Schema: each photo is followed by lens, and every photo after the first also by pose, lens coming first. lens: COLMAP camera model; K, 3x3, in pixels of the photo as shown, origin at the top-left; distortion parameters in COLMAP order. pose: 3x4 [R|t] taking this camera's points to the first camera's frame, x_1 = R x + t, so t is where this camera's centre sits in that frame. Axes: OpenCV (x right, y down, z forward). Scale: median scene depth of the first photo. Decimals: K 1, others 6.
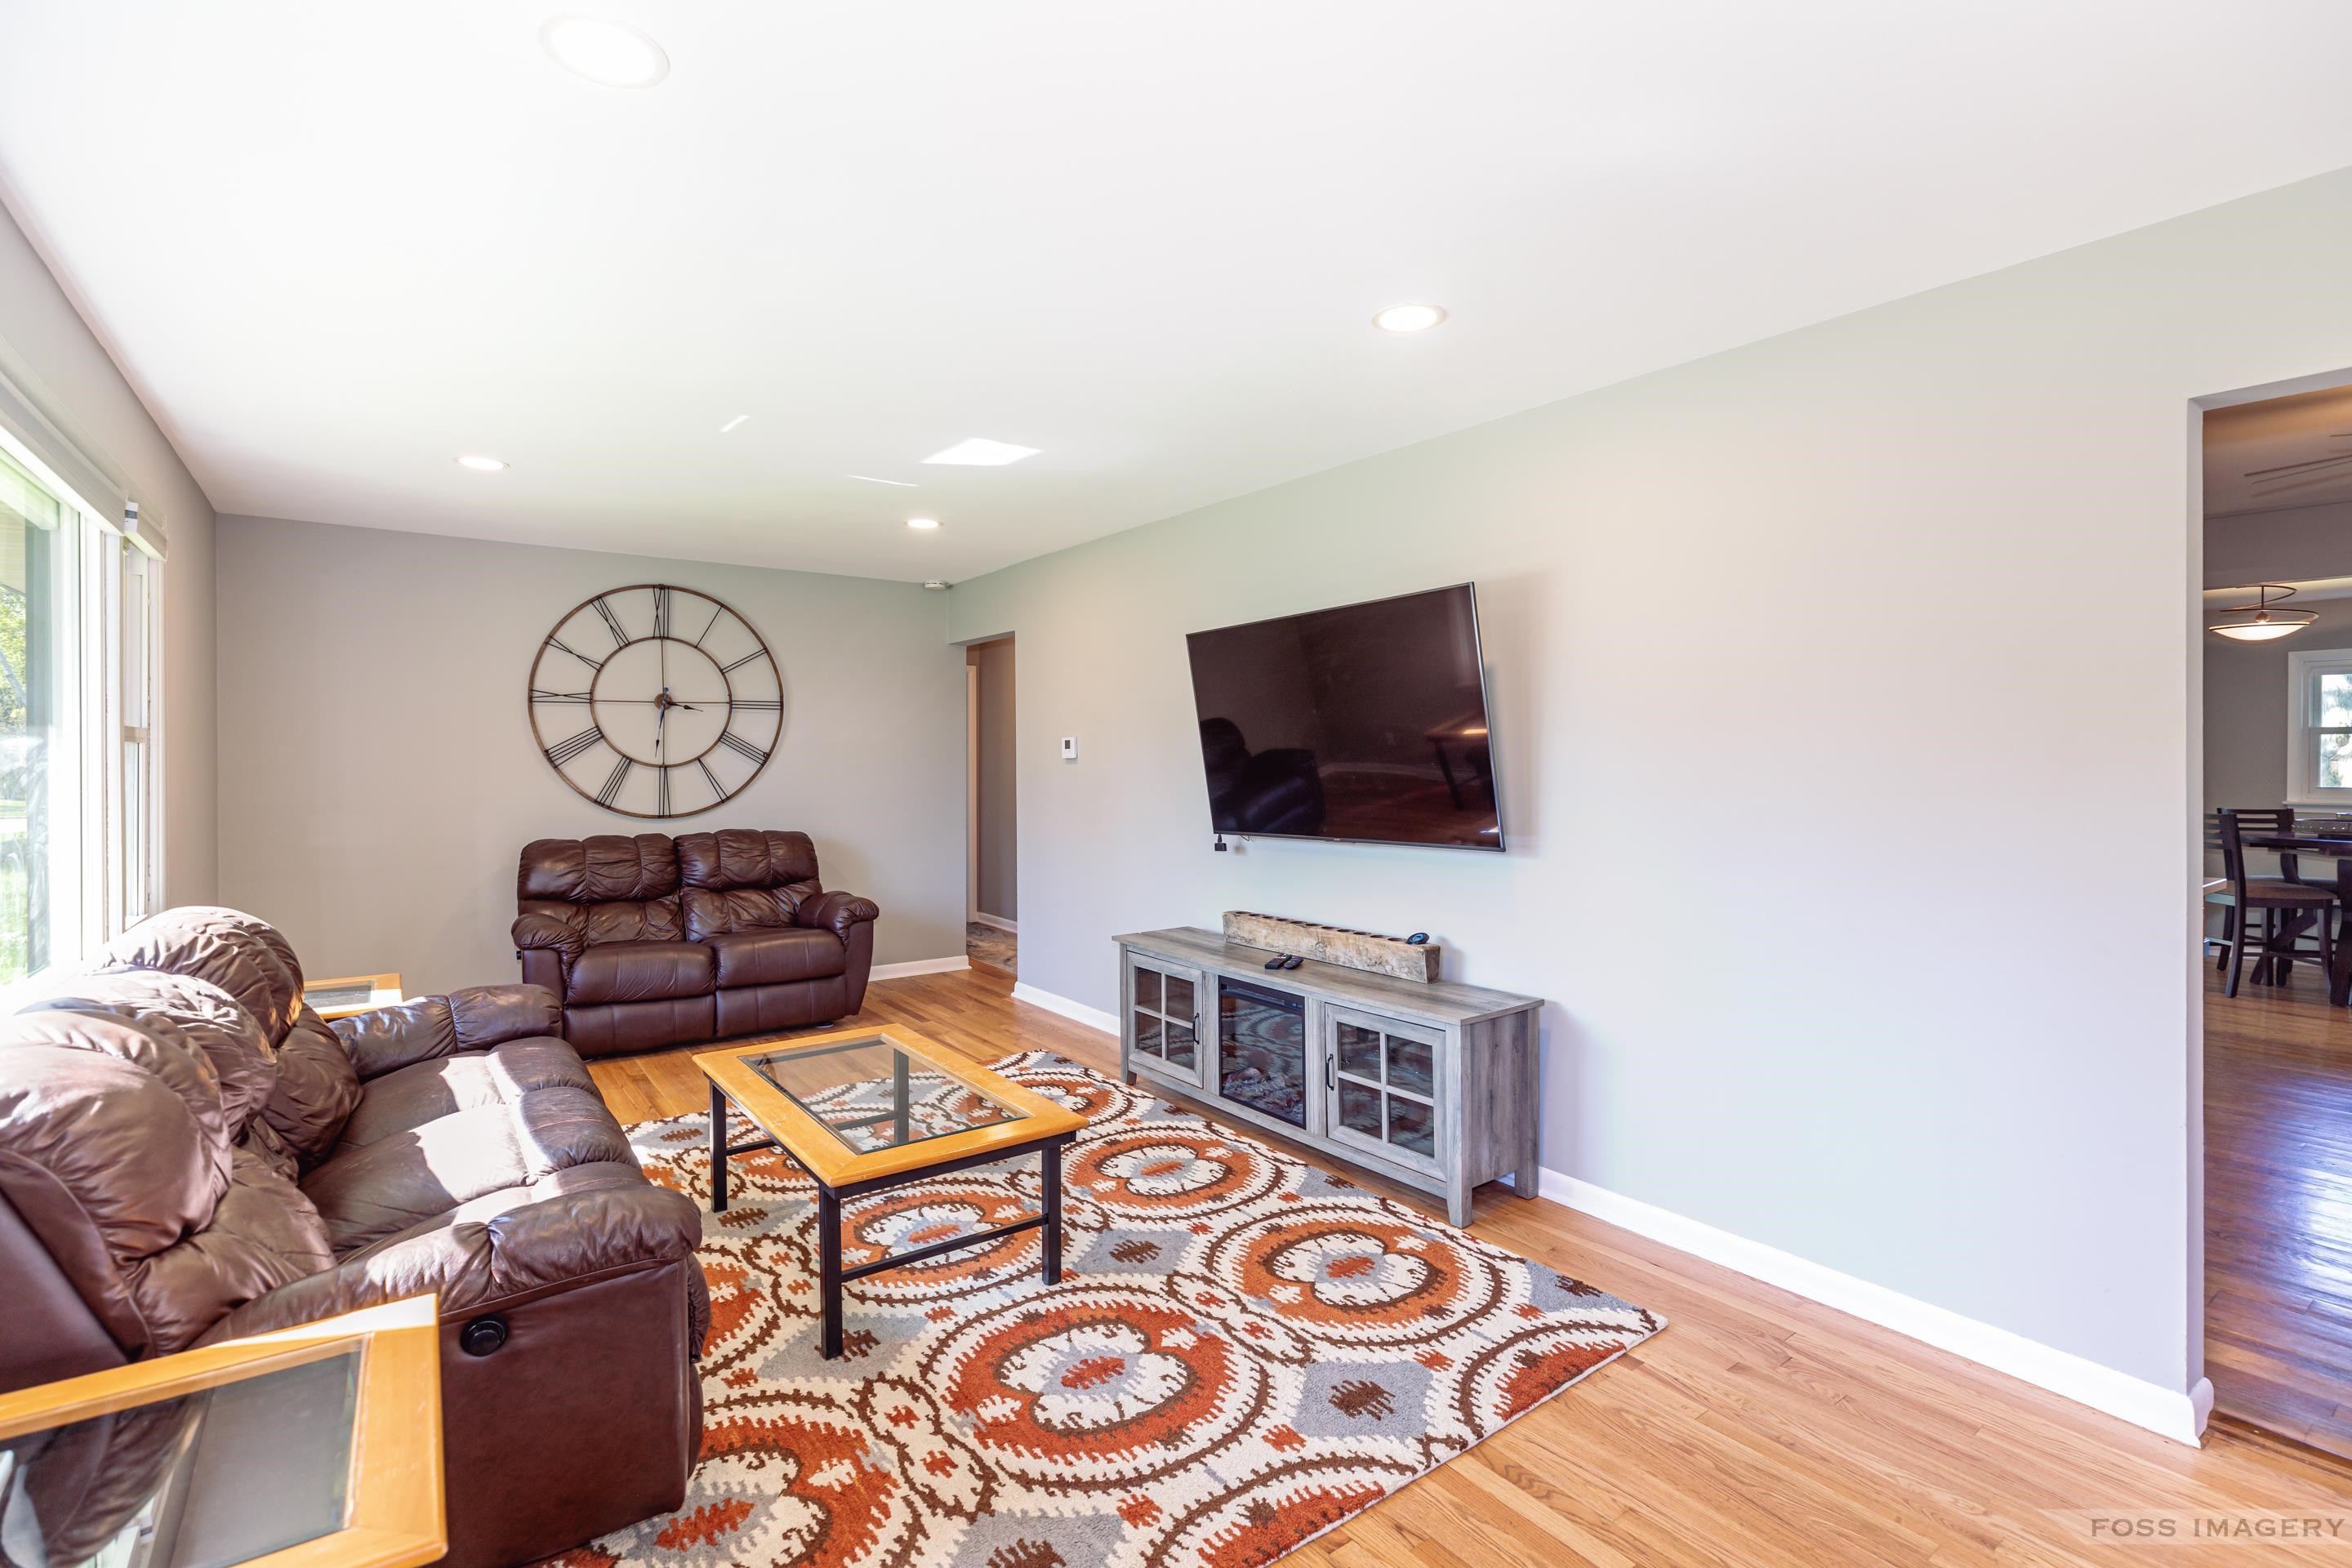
lens RADIAL K [[1090.7, 0, 1185.4], [0, 1090.7, 761.5], [0, 0, 1]] dist [-0.004115, -0.000180]
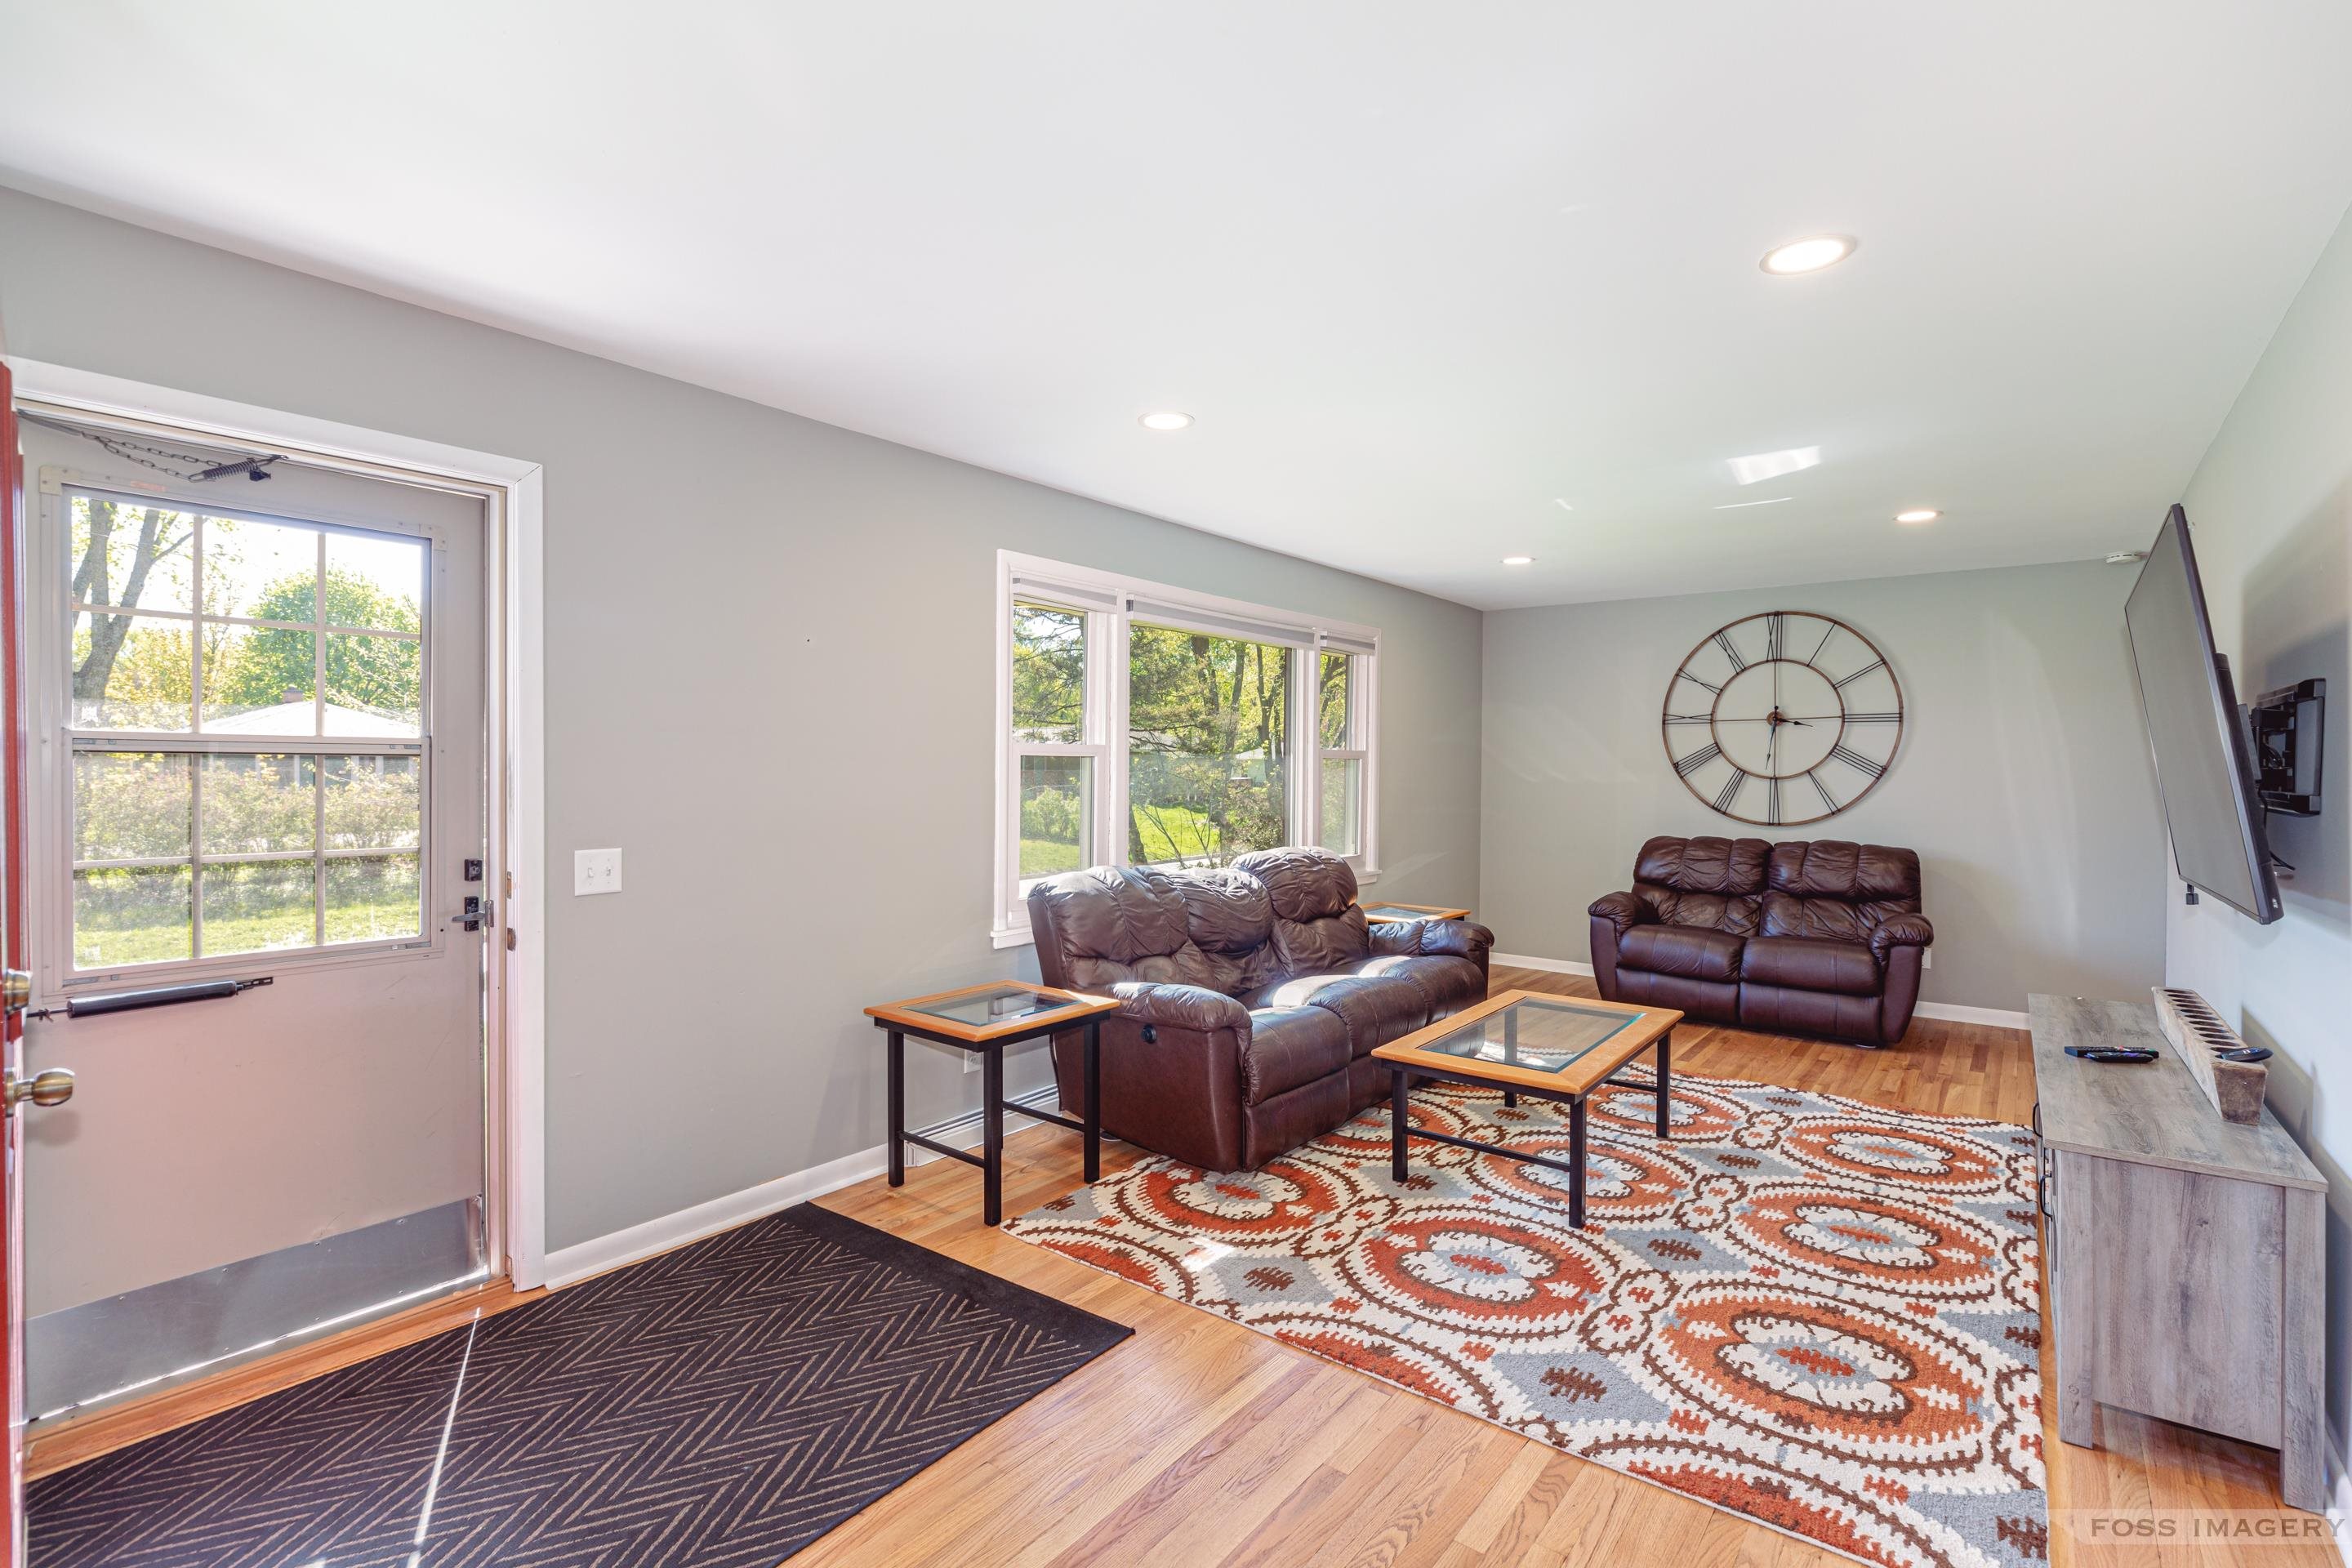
lens RADIAL K [[1078.3, 0, 1176.0], [0, 1078.3, 784.0], [0, 0, 1]] dist [-0.005159, -0.000251]
pose [[0.263544, 0.017641, -0.964486, 0.647987], [-0.009878, 0.999830, 0.015589, -0.001158], [0.964597, 0.005419, 0.263673, 0.221878]]
